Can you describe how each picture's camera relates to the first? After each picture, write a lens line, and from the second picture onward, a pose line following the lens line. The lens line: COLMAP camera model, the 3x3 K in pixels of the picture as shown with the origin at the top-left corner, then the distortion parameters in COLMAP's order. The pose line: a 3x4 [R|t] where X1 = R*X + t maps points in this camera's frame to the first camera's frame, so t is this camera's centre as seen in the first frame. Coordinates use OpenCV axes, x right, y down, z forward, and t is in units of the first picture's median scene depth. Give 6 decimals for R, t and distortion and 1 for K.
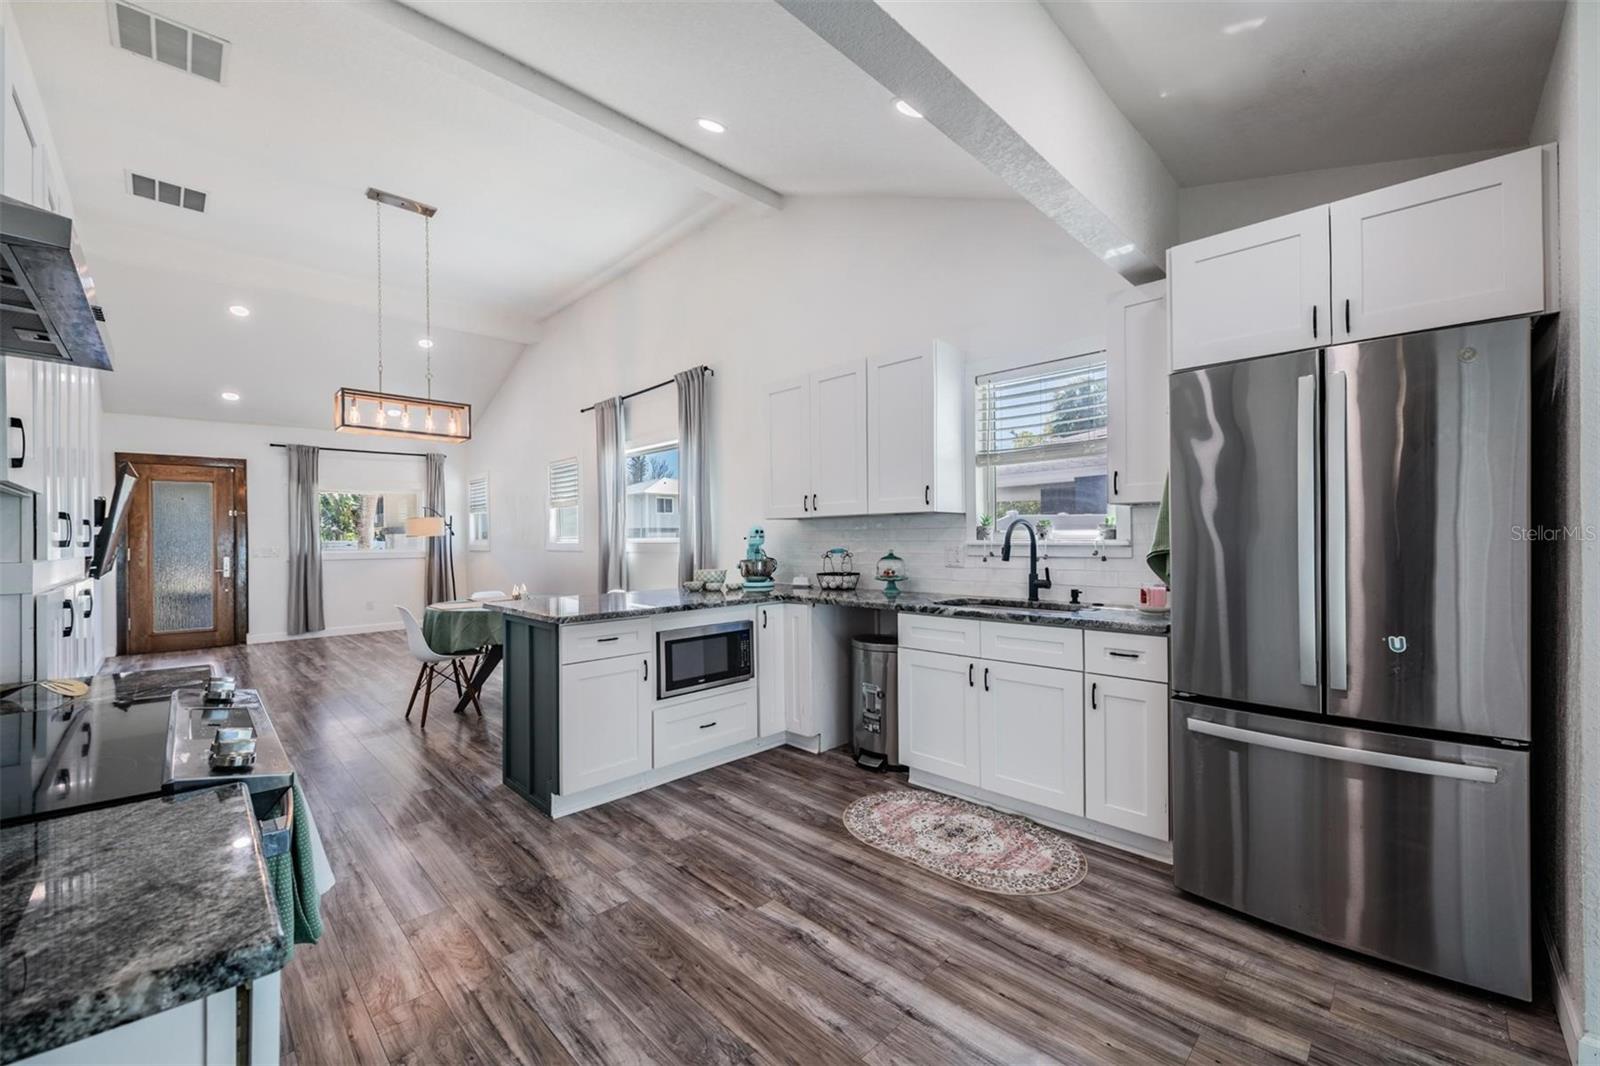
lens RADIAL K [[641.8, 0, 802.0], [0, 641.8, 538.4], [0, 0, 1]] dist [-0.006195, -0.006525]
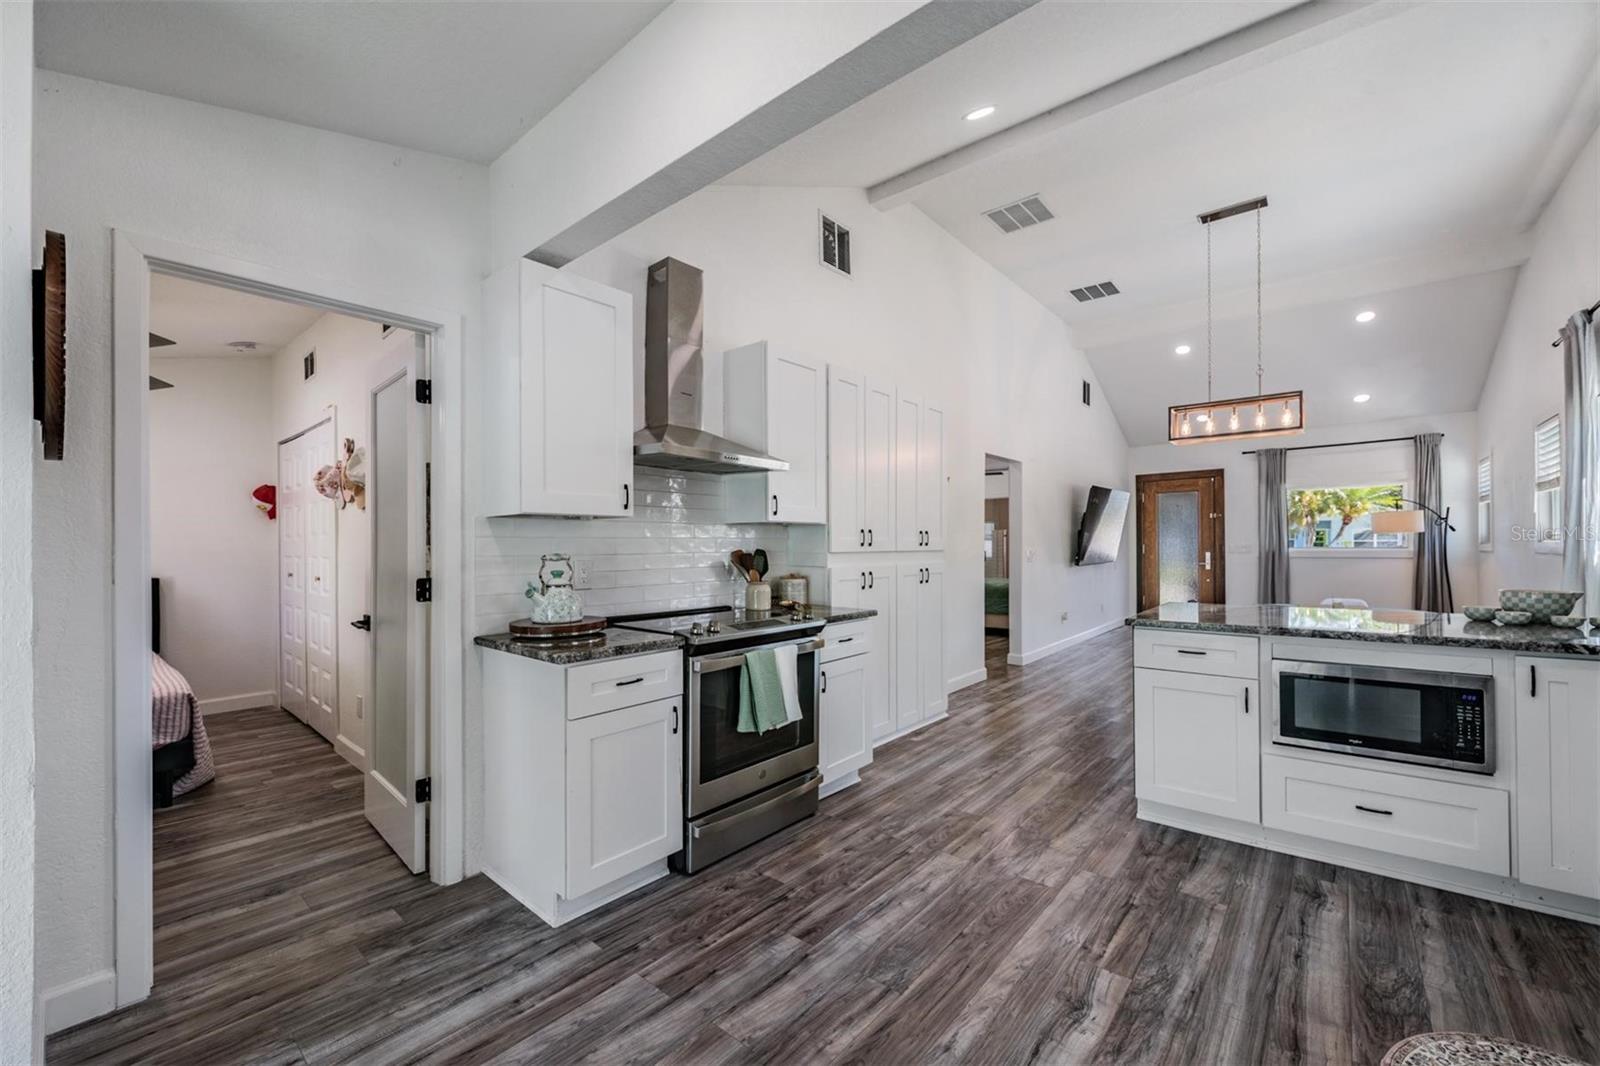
lens RADIAL K [[641.7, 0, 818.5], [0, 641.7, 540.3], [0, 0, 1]] dist [-0.000741, -0.005937]
pose [[0.097214, 0.001028, -0.995263, 0.482805], [0.008984, 0.999958, 0.001911, -0.006214], [0.995223, -0.009127, 0.097201, 0.341544]]
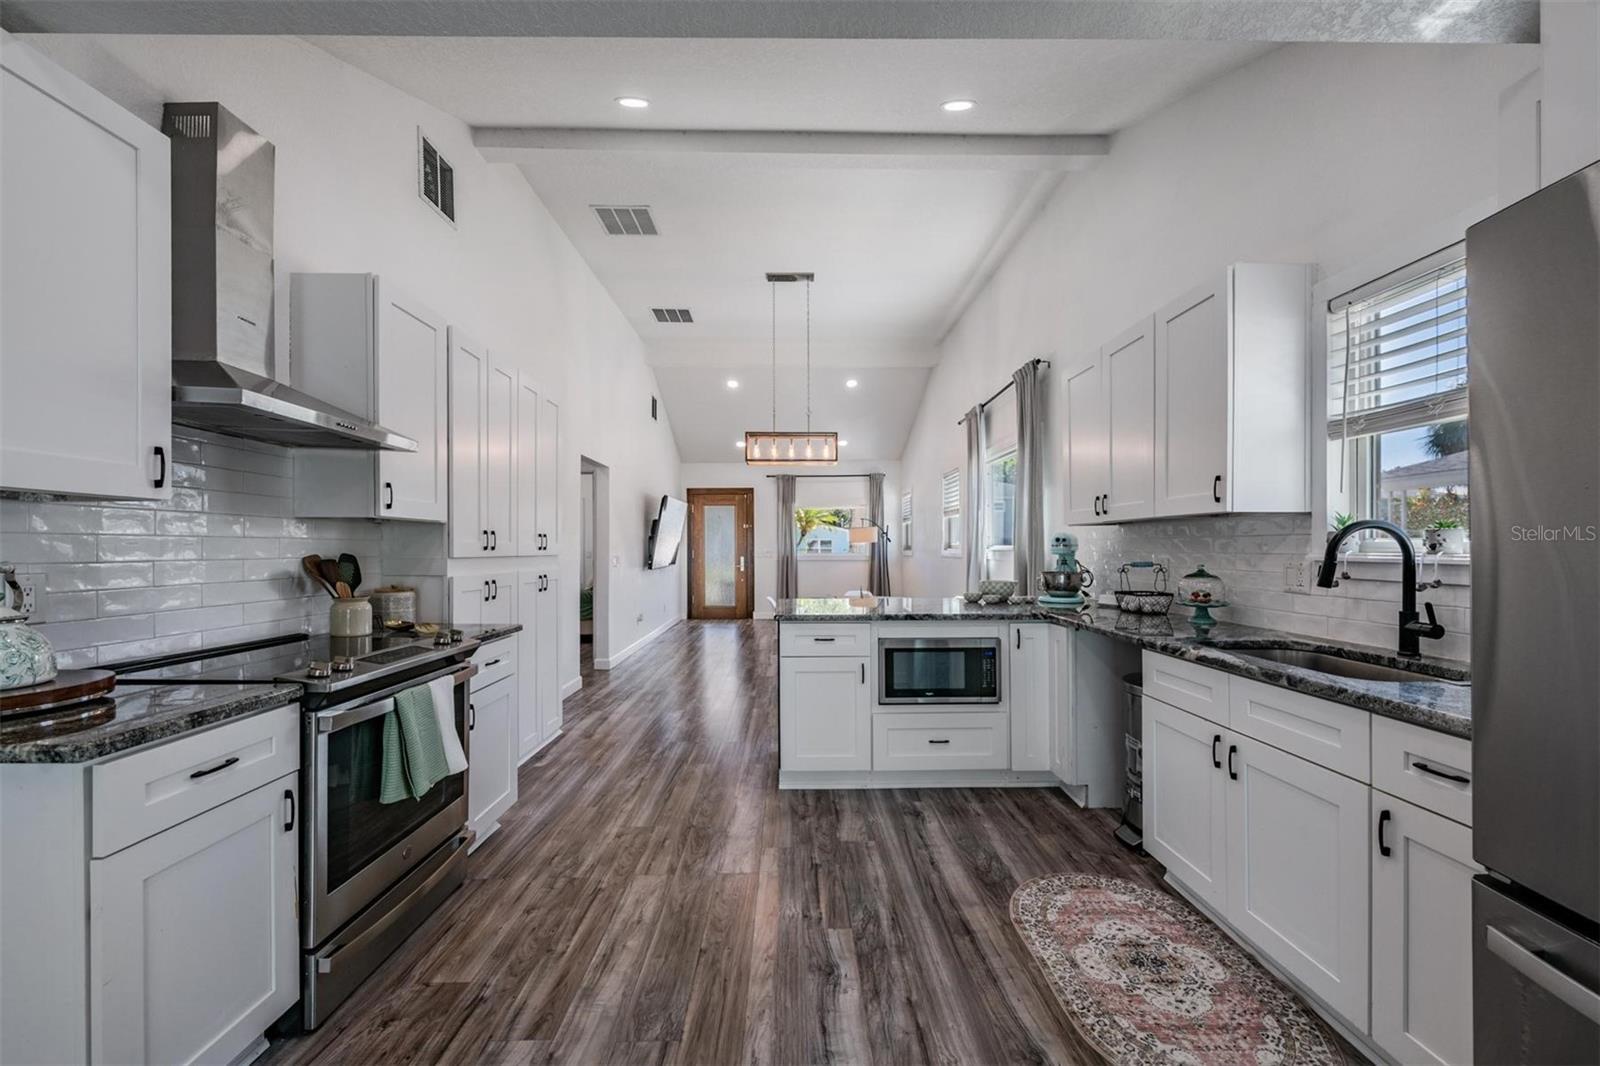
lens RADIAL K [[623.2, 0, 800.9], [0, 623.2, 550.0], [0, 0, 1]] dist [0.012794, -0.006067]
pose [[0.719906, 0.010779, -0.693987, 0.353574], [-0.004240, 0.999929, 0.011133, -0.005932], [0.694058, -0.005073, 0.719901, 0.183507]]
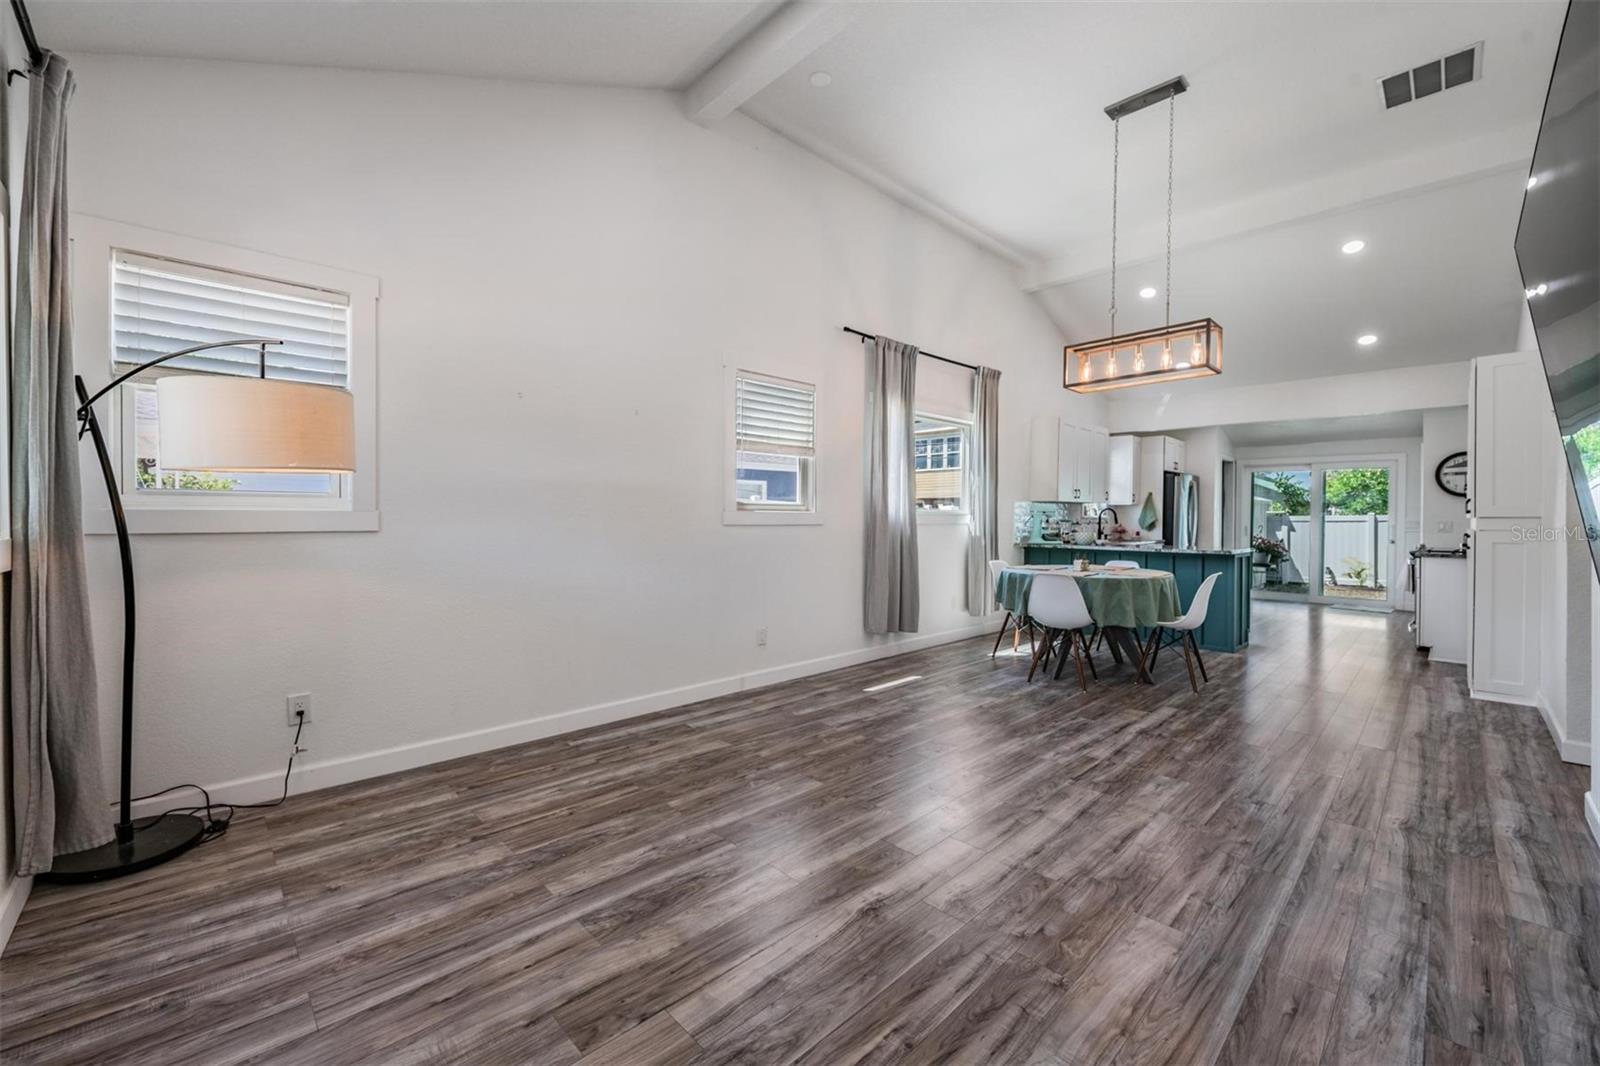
lens RADIAL K [[646.1, 0, 800.0], [0, 646.1, 533.0], [0, 0, 1]] dist [-0.008567, -0.000864]
pose [[0.012127, -0.011620, 0.999859, -2.036077], [-0.006265, 0.999912, 0.011697, 0.043633], [-0.999907, -0.006406, 0.012053, 1.998314]]
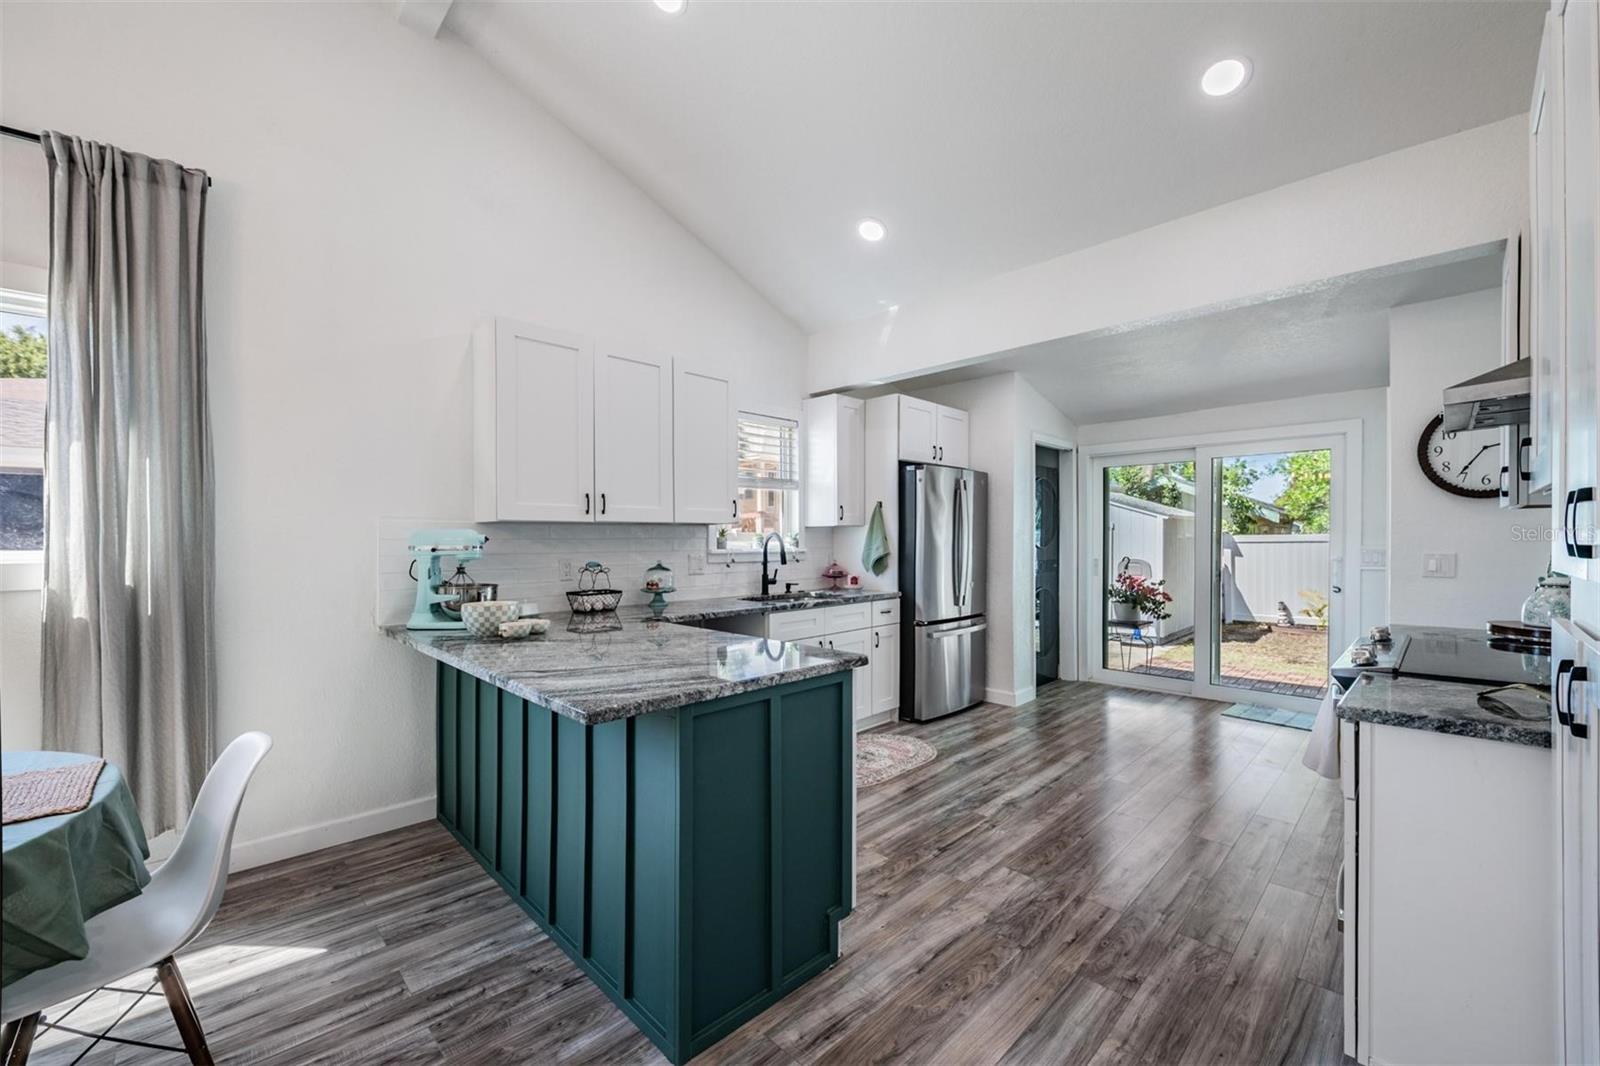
lens RADIAL K [[629.7, 0, 829.5], [0, 629.7, 544.8], [0, 0, 1]] dist [0.042969, -0.032369]
pose [[-0.017760, -0.003440, 0.999836, -0.914934], [0.001753, 0.999992, 0.003472, -0.009571], [-0.999841, 0.001814, -0.017754, 0.869474]]
